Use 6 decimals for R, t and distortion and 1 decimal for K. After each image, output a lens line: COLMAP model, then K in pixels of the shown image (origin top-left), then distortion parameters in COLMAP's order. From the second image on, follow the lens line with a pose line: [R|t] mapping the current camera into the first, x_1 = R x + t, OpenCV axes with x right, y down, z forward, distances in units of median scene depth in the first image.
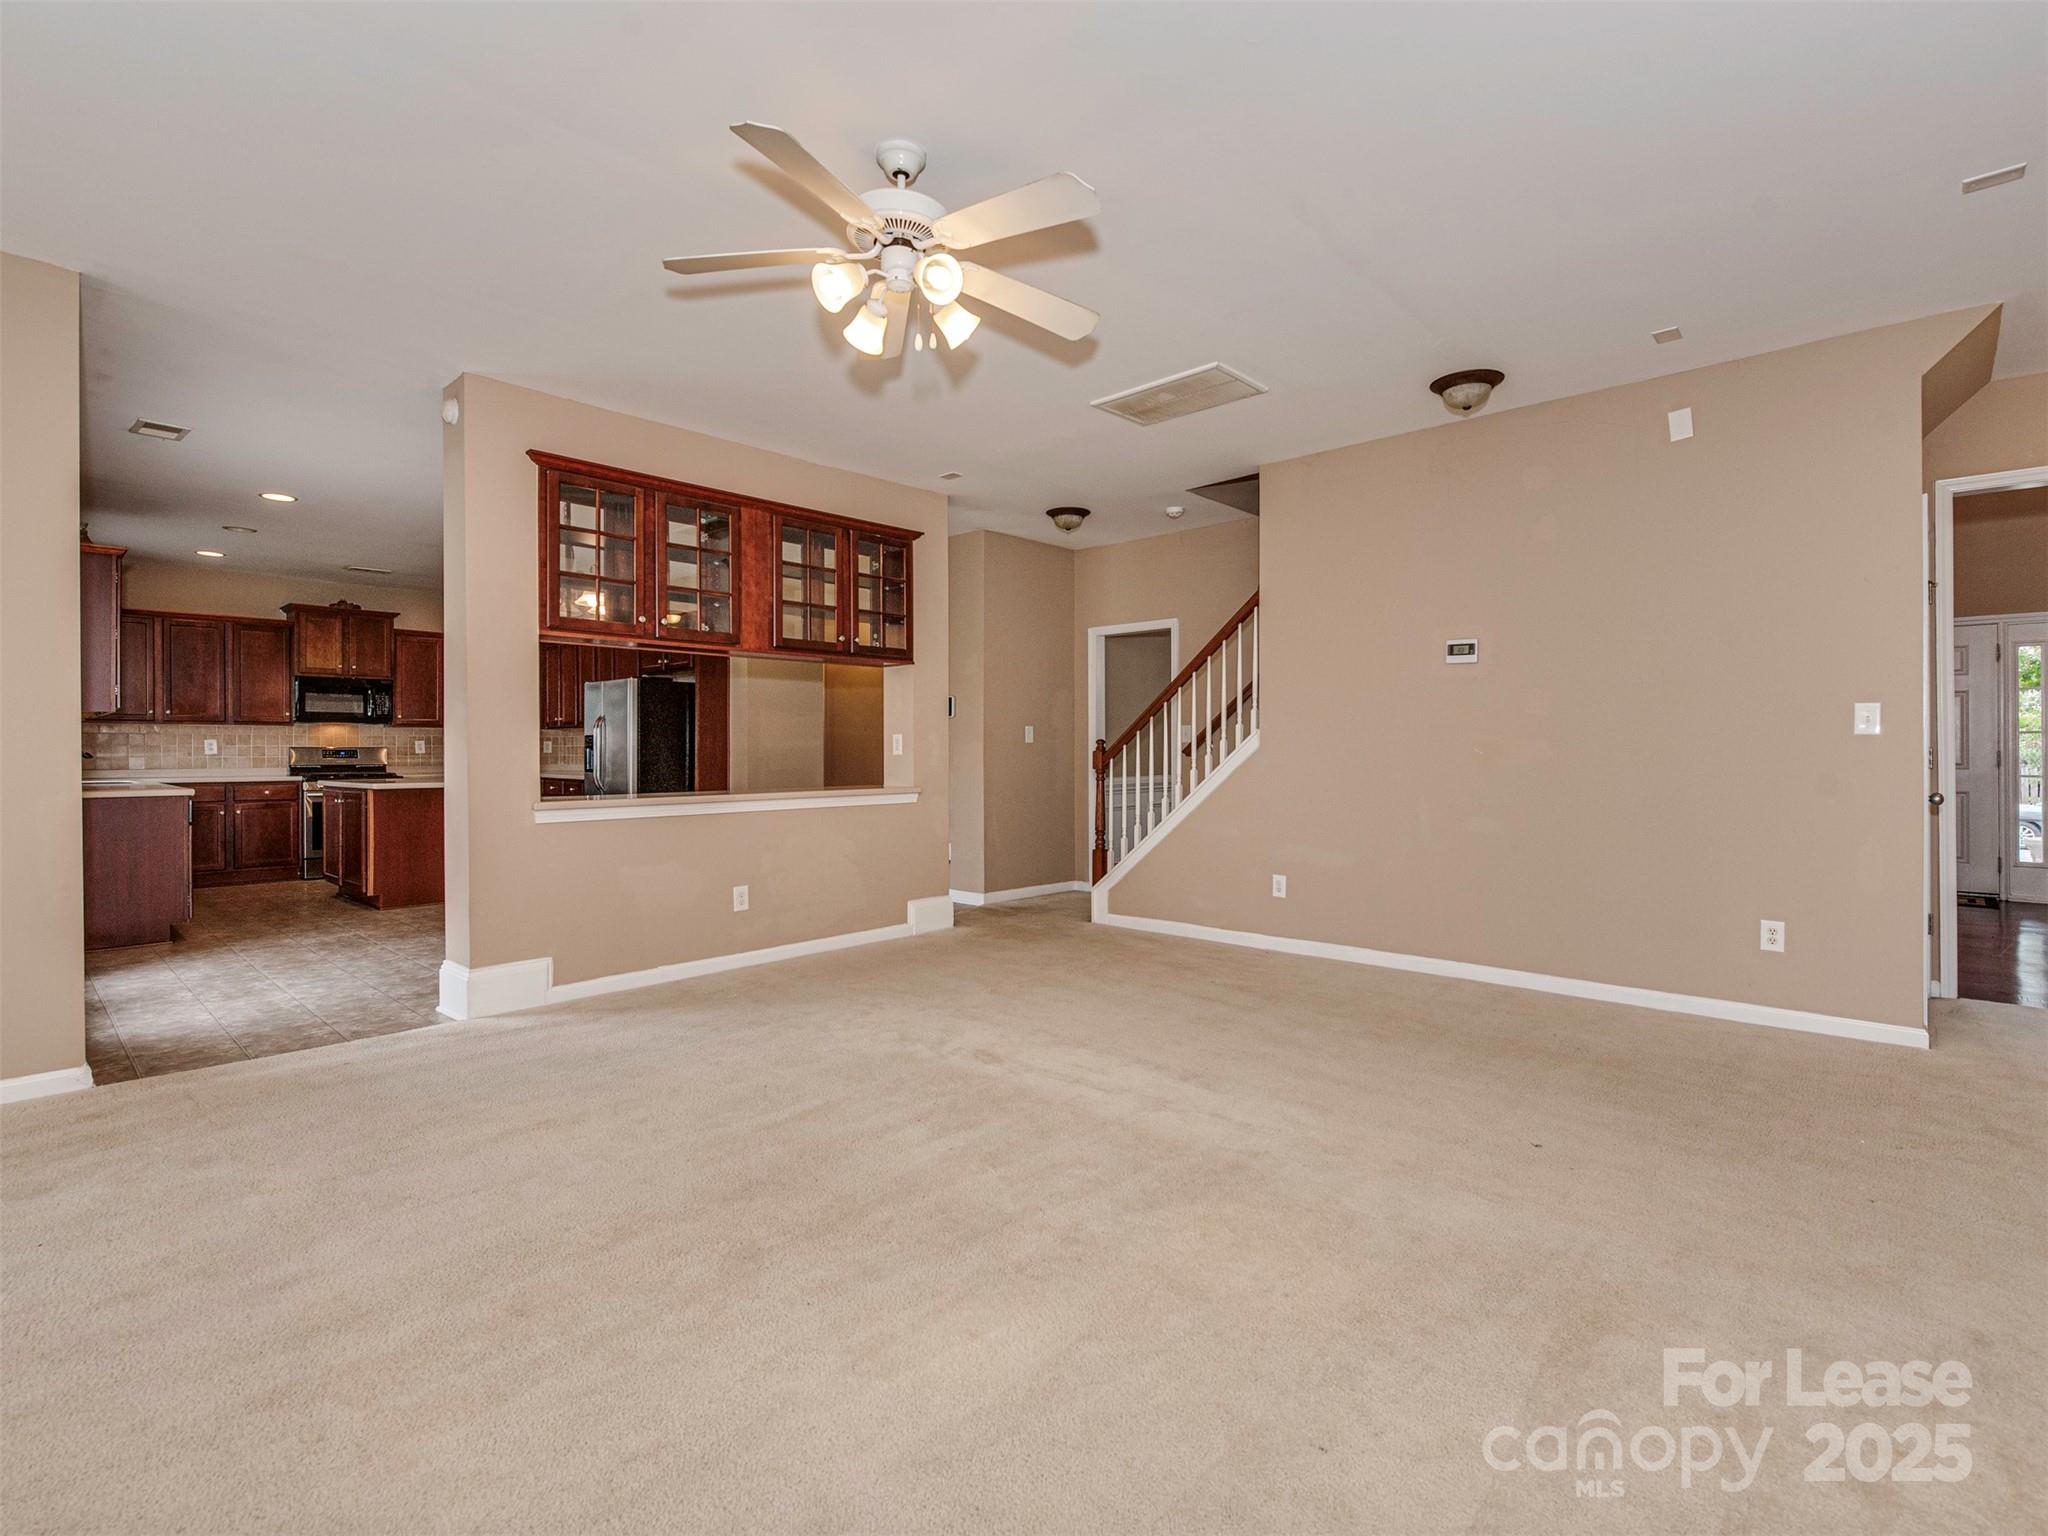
lens RADIAL K [[972.2, 0, 1033.4], [0, 972.2, 754.5], [0, 0, 1]] dist [-0.000983, -0.001950]
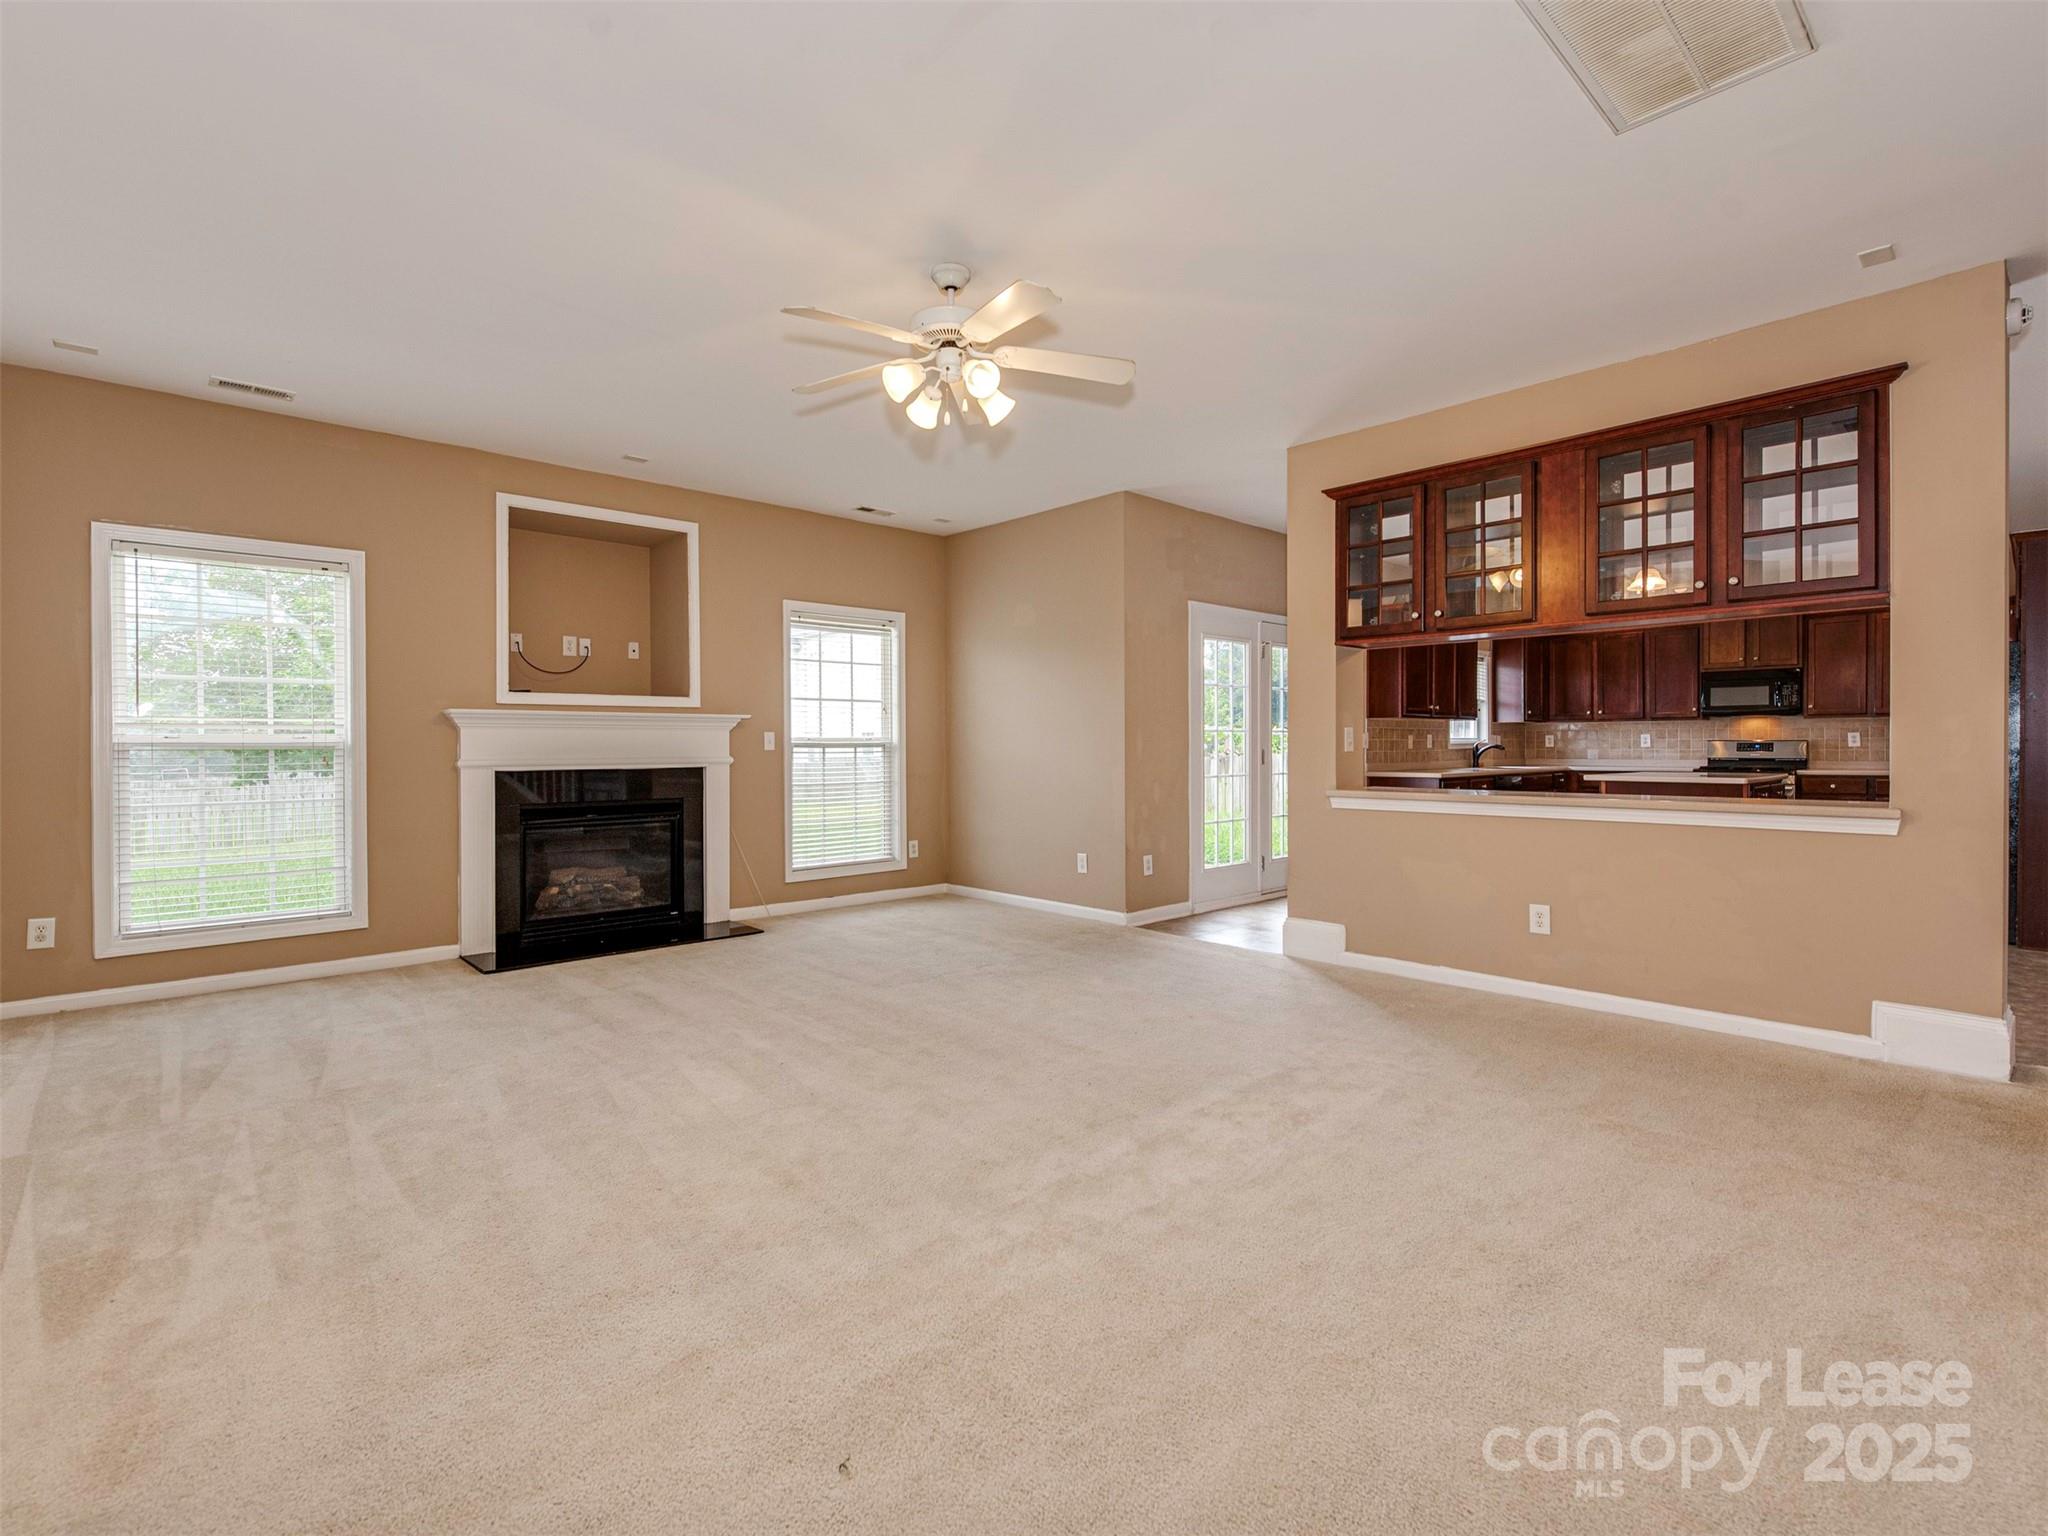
lens RADIAL K [[972.2, 0, 1035.0], [0, 972.2, 757.2], [0, 0, 1]] dist [-0.000983, -0.001950]
pose [[-0.080678, 0.012958, -0.996656, 0.368884], [-0.001775, 0.999912, 0.013144, -0.002583], [0.996739, 0.002830, -0.080648, 0.398371]]
